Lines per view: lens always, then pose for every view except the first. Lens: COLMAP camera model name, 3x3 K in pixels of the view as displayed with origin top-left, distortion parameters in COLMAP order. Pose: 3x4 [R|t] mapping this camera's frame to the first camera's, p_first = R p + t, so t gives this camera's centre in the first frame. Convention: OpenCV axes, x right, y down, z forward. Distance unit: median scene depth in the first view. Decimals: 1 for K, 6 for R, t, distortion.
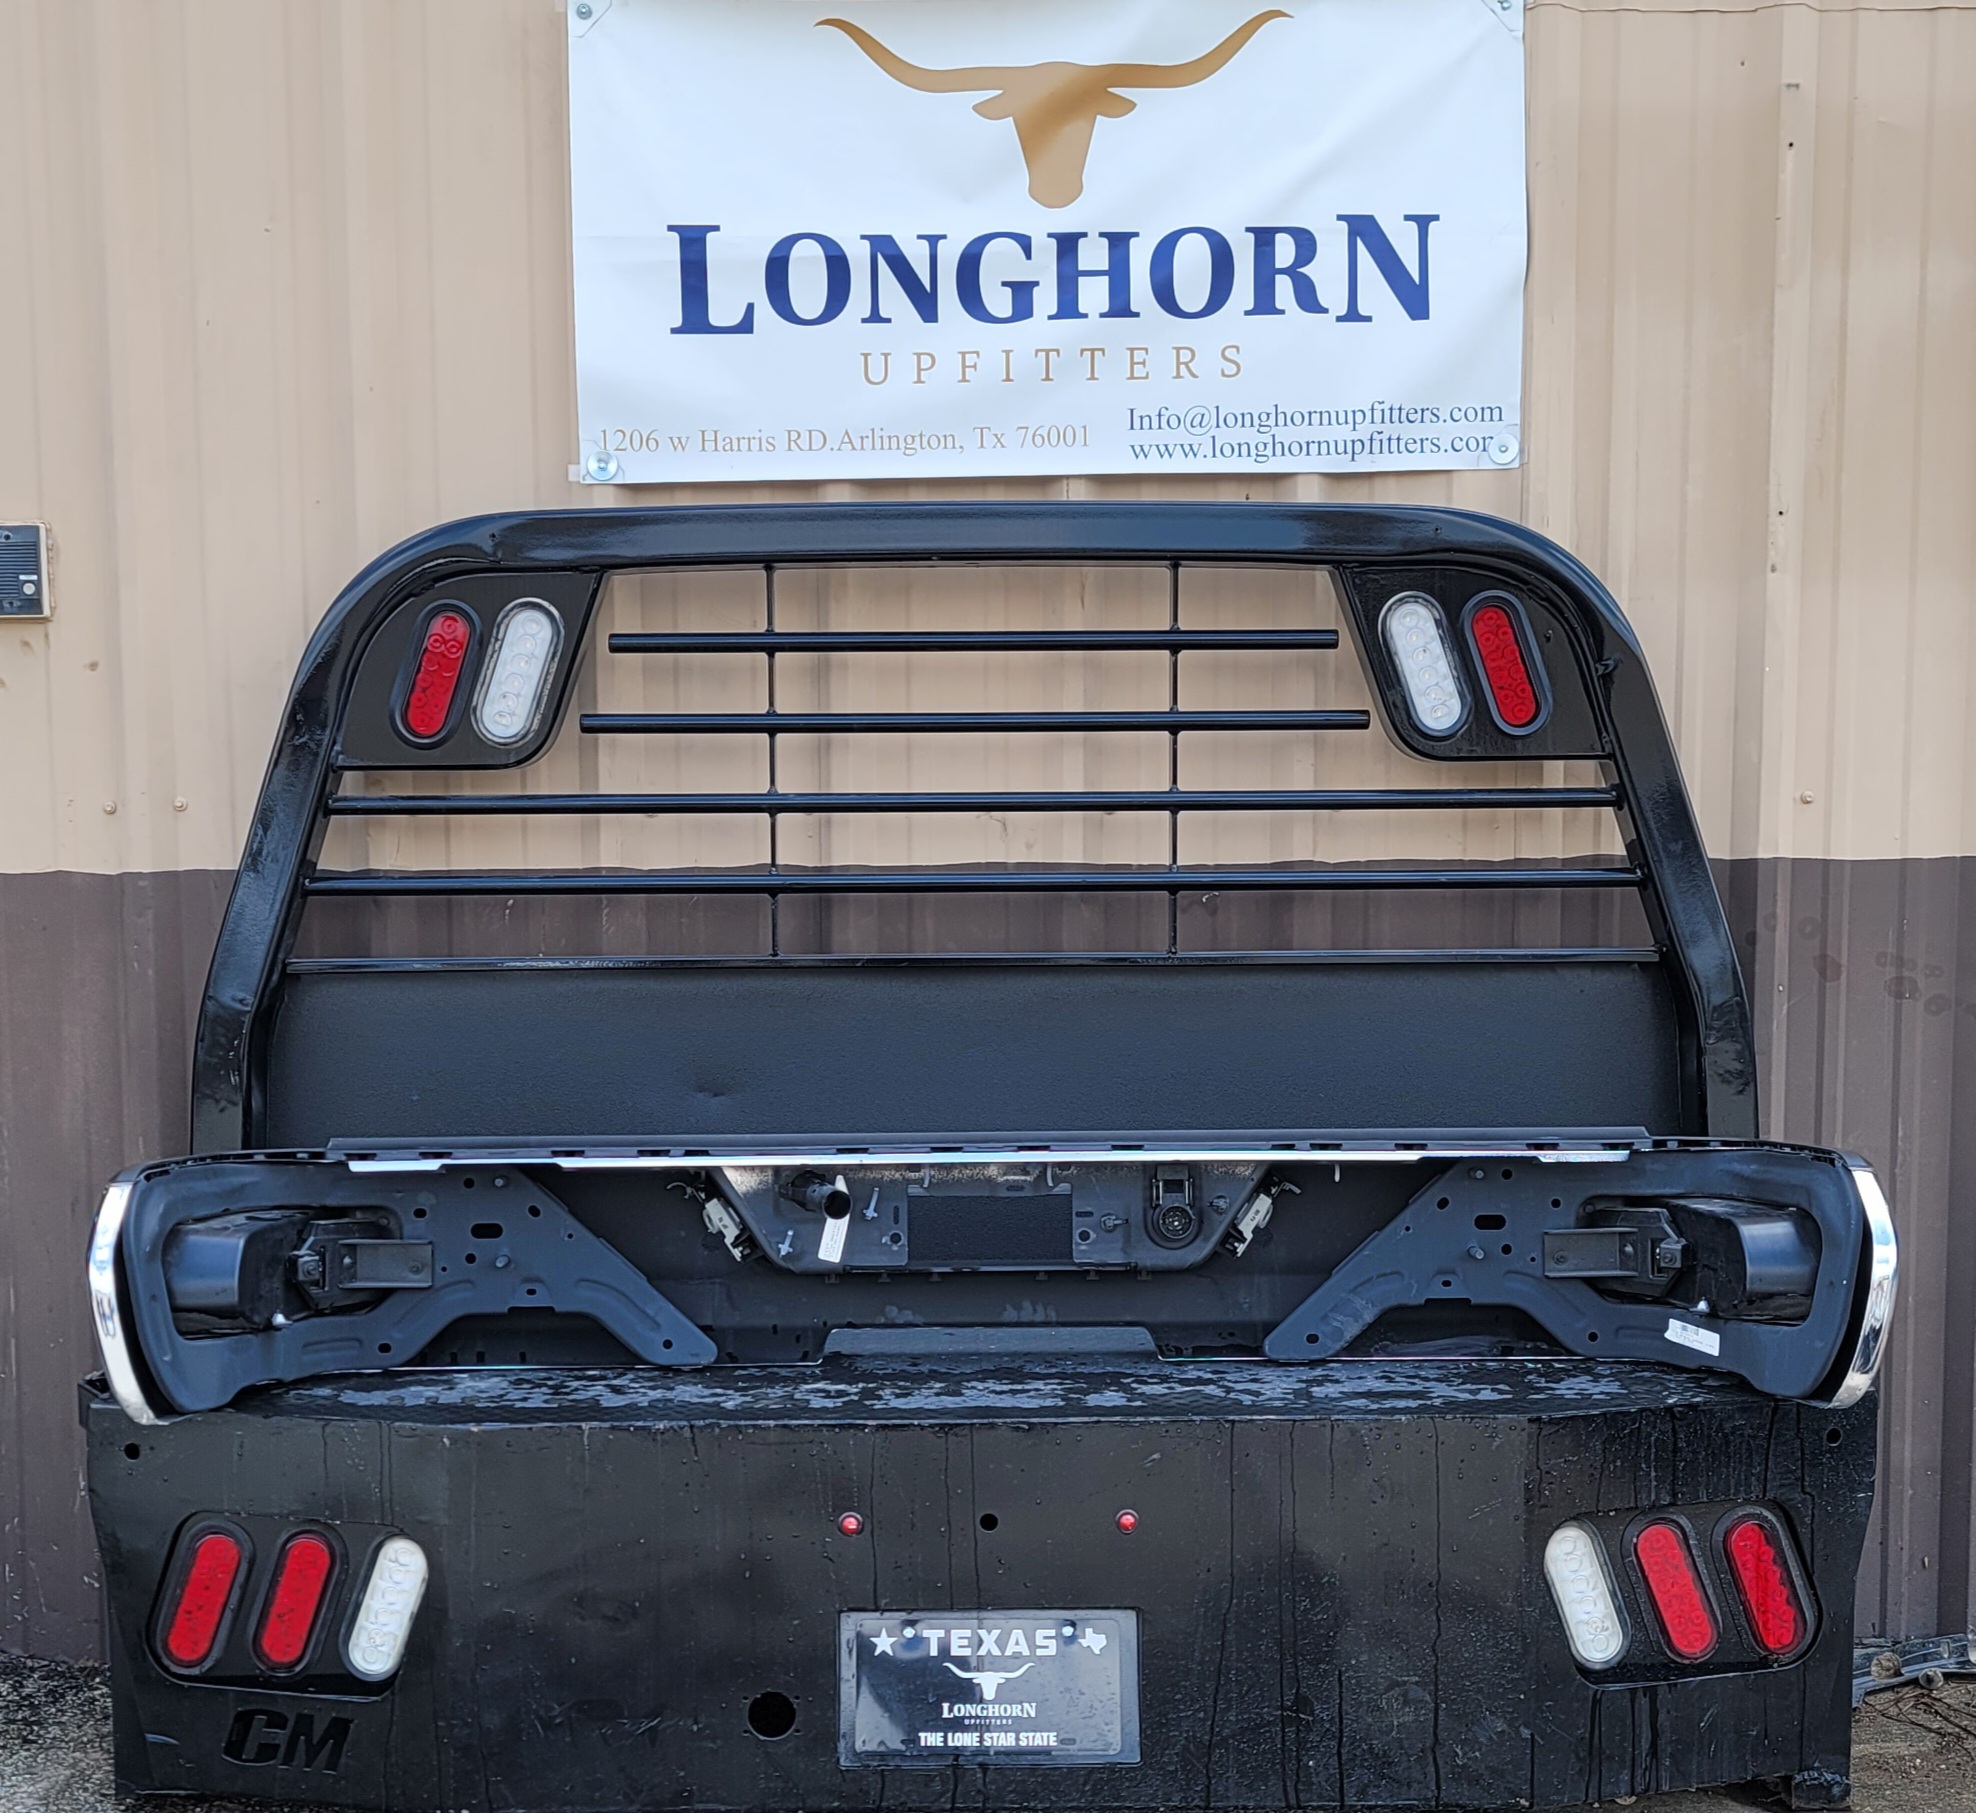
lens RADIAL K [[2849.9, 0, 982.9], [0, 2849.9, 1177.7], [0, 0, 1]] dist [0.050340, 0.039561]
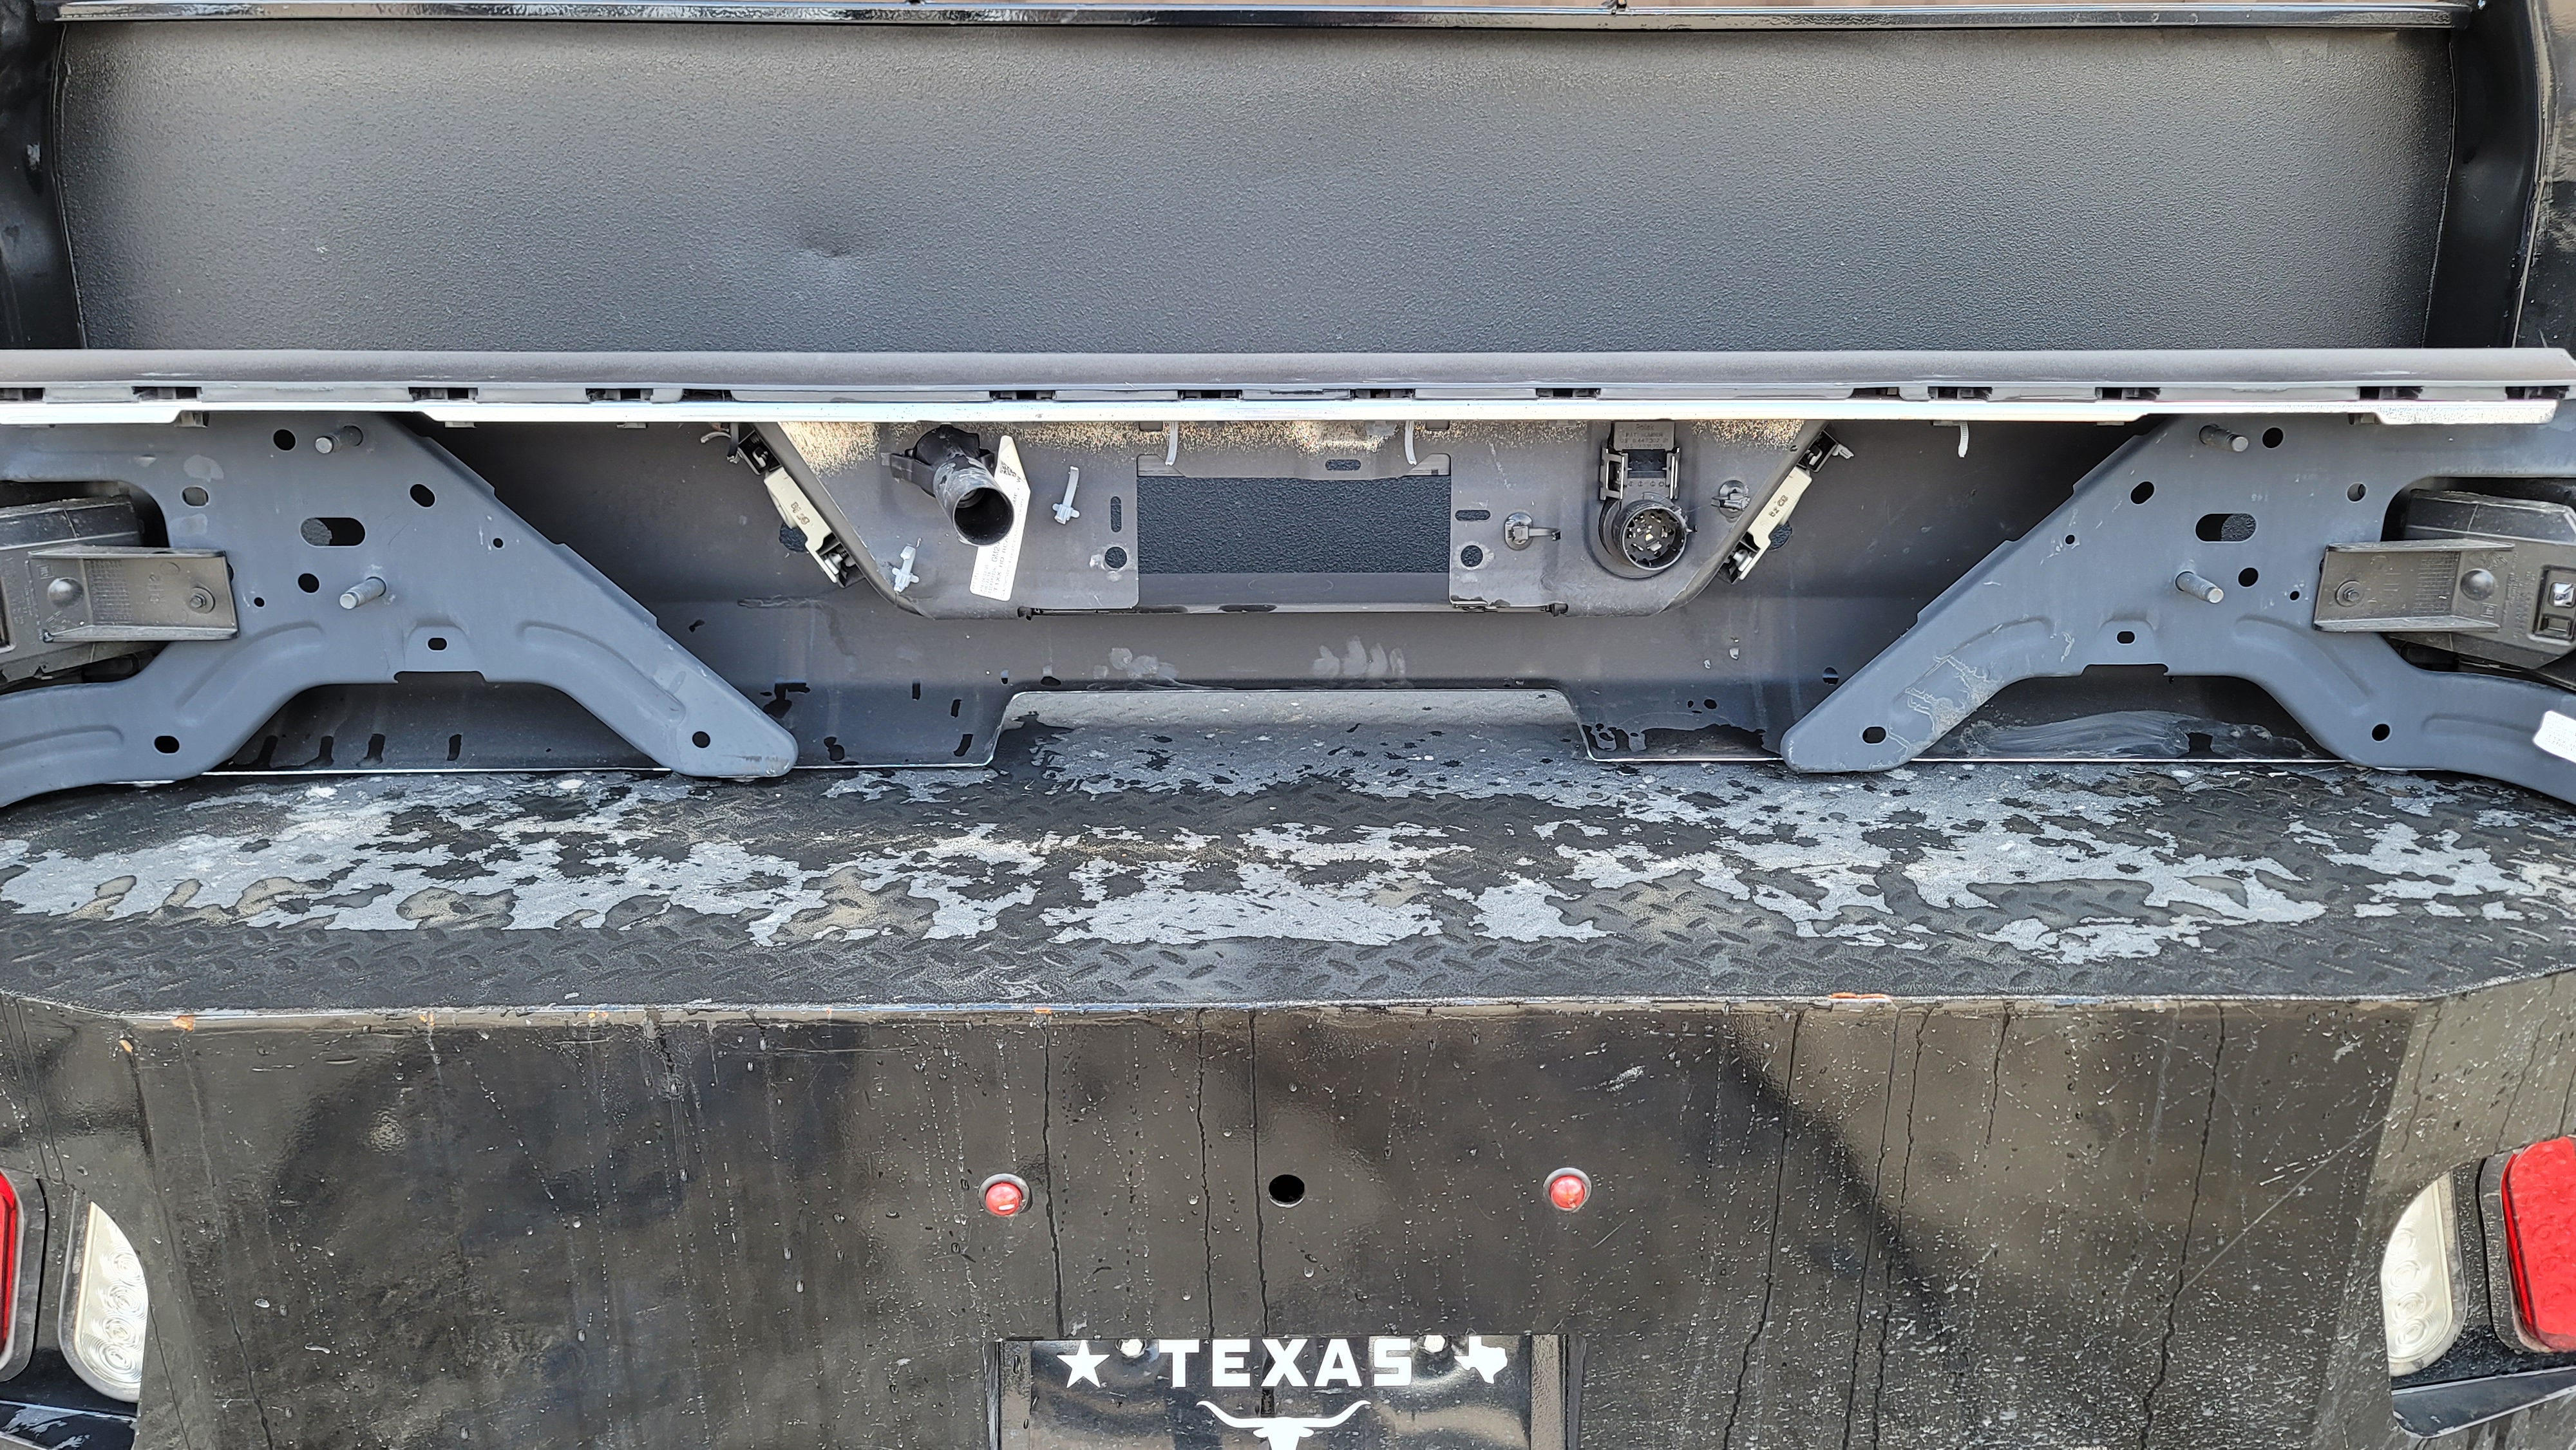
lens RADIAL K [[1862.7, 0, 1297.1], [0, 1862.7, 728.1], [0, 0, 1]] dist [0.044788, -0.004222]
pose [[0.999921, 0.008764, 0.008992, 0.000367], [-0.010705, 0.969278, 0.245735, -0.037238], [-0.006563, -0.245812, 0.969295, 0.733784]]
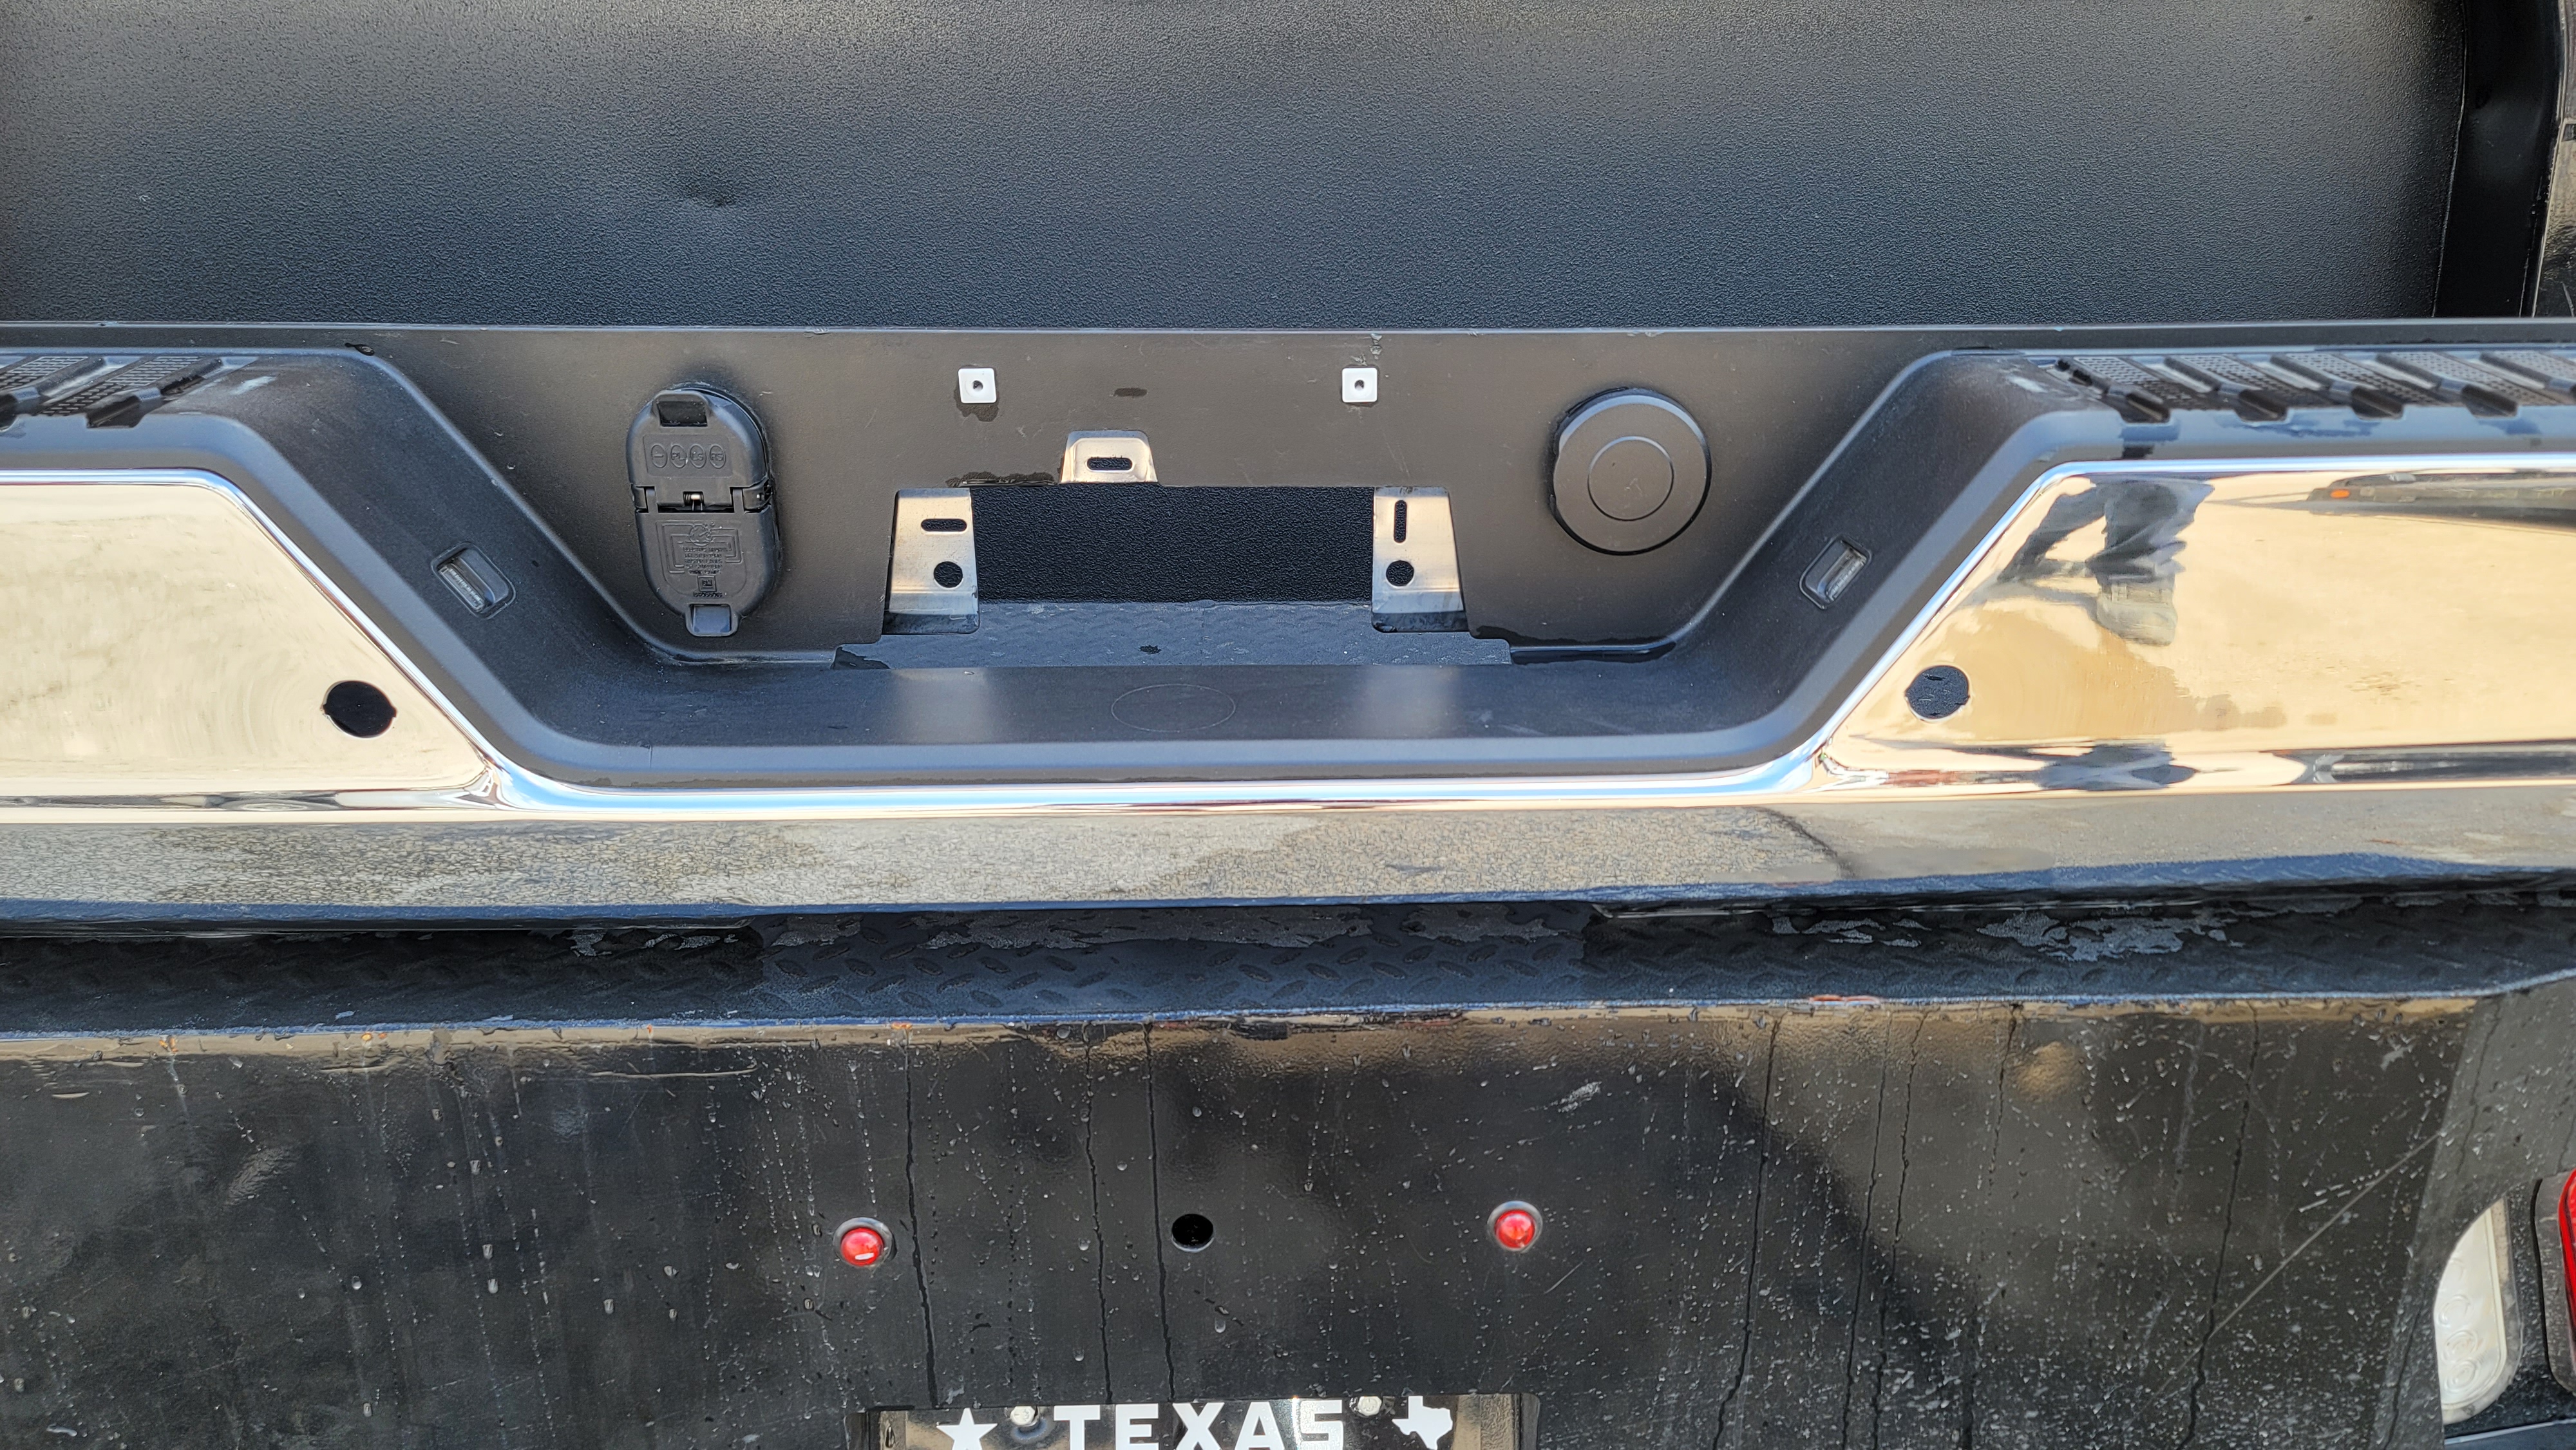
lens RADIAL K [[1860.0, 0, 1326.0], [0, 1860.0, 721.3], [0, 0, 1]] dist [0.041589, -0.003033]
pose [[0.999546, 0.002334, 0.030050, 0.014216], [-0.008992, 0.974684, 0.223407, -0.016775], [-0.028768, -0.223576, 0.974262, 0.772873]]
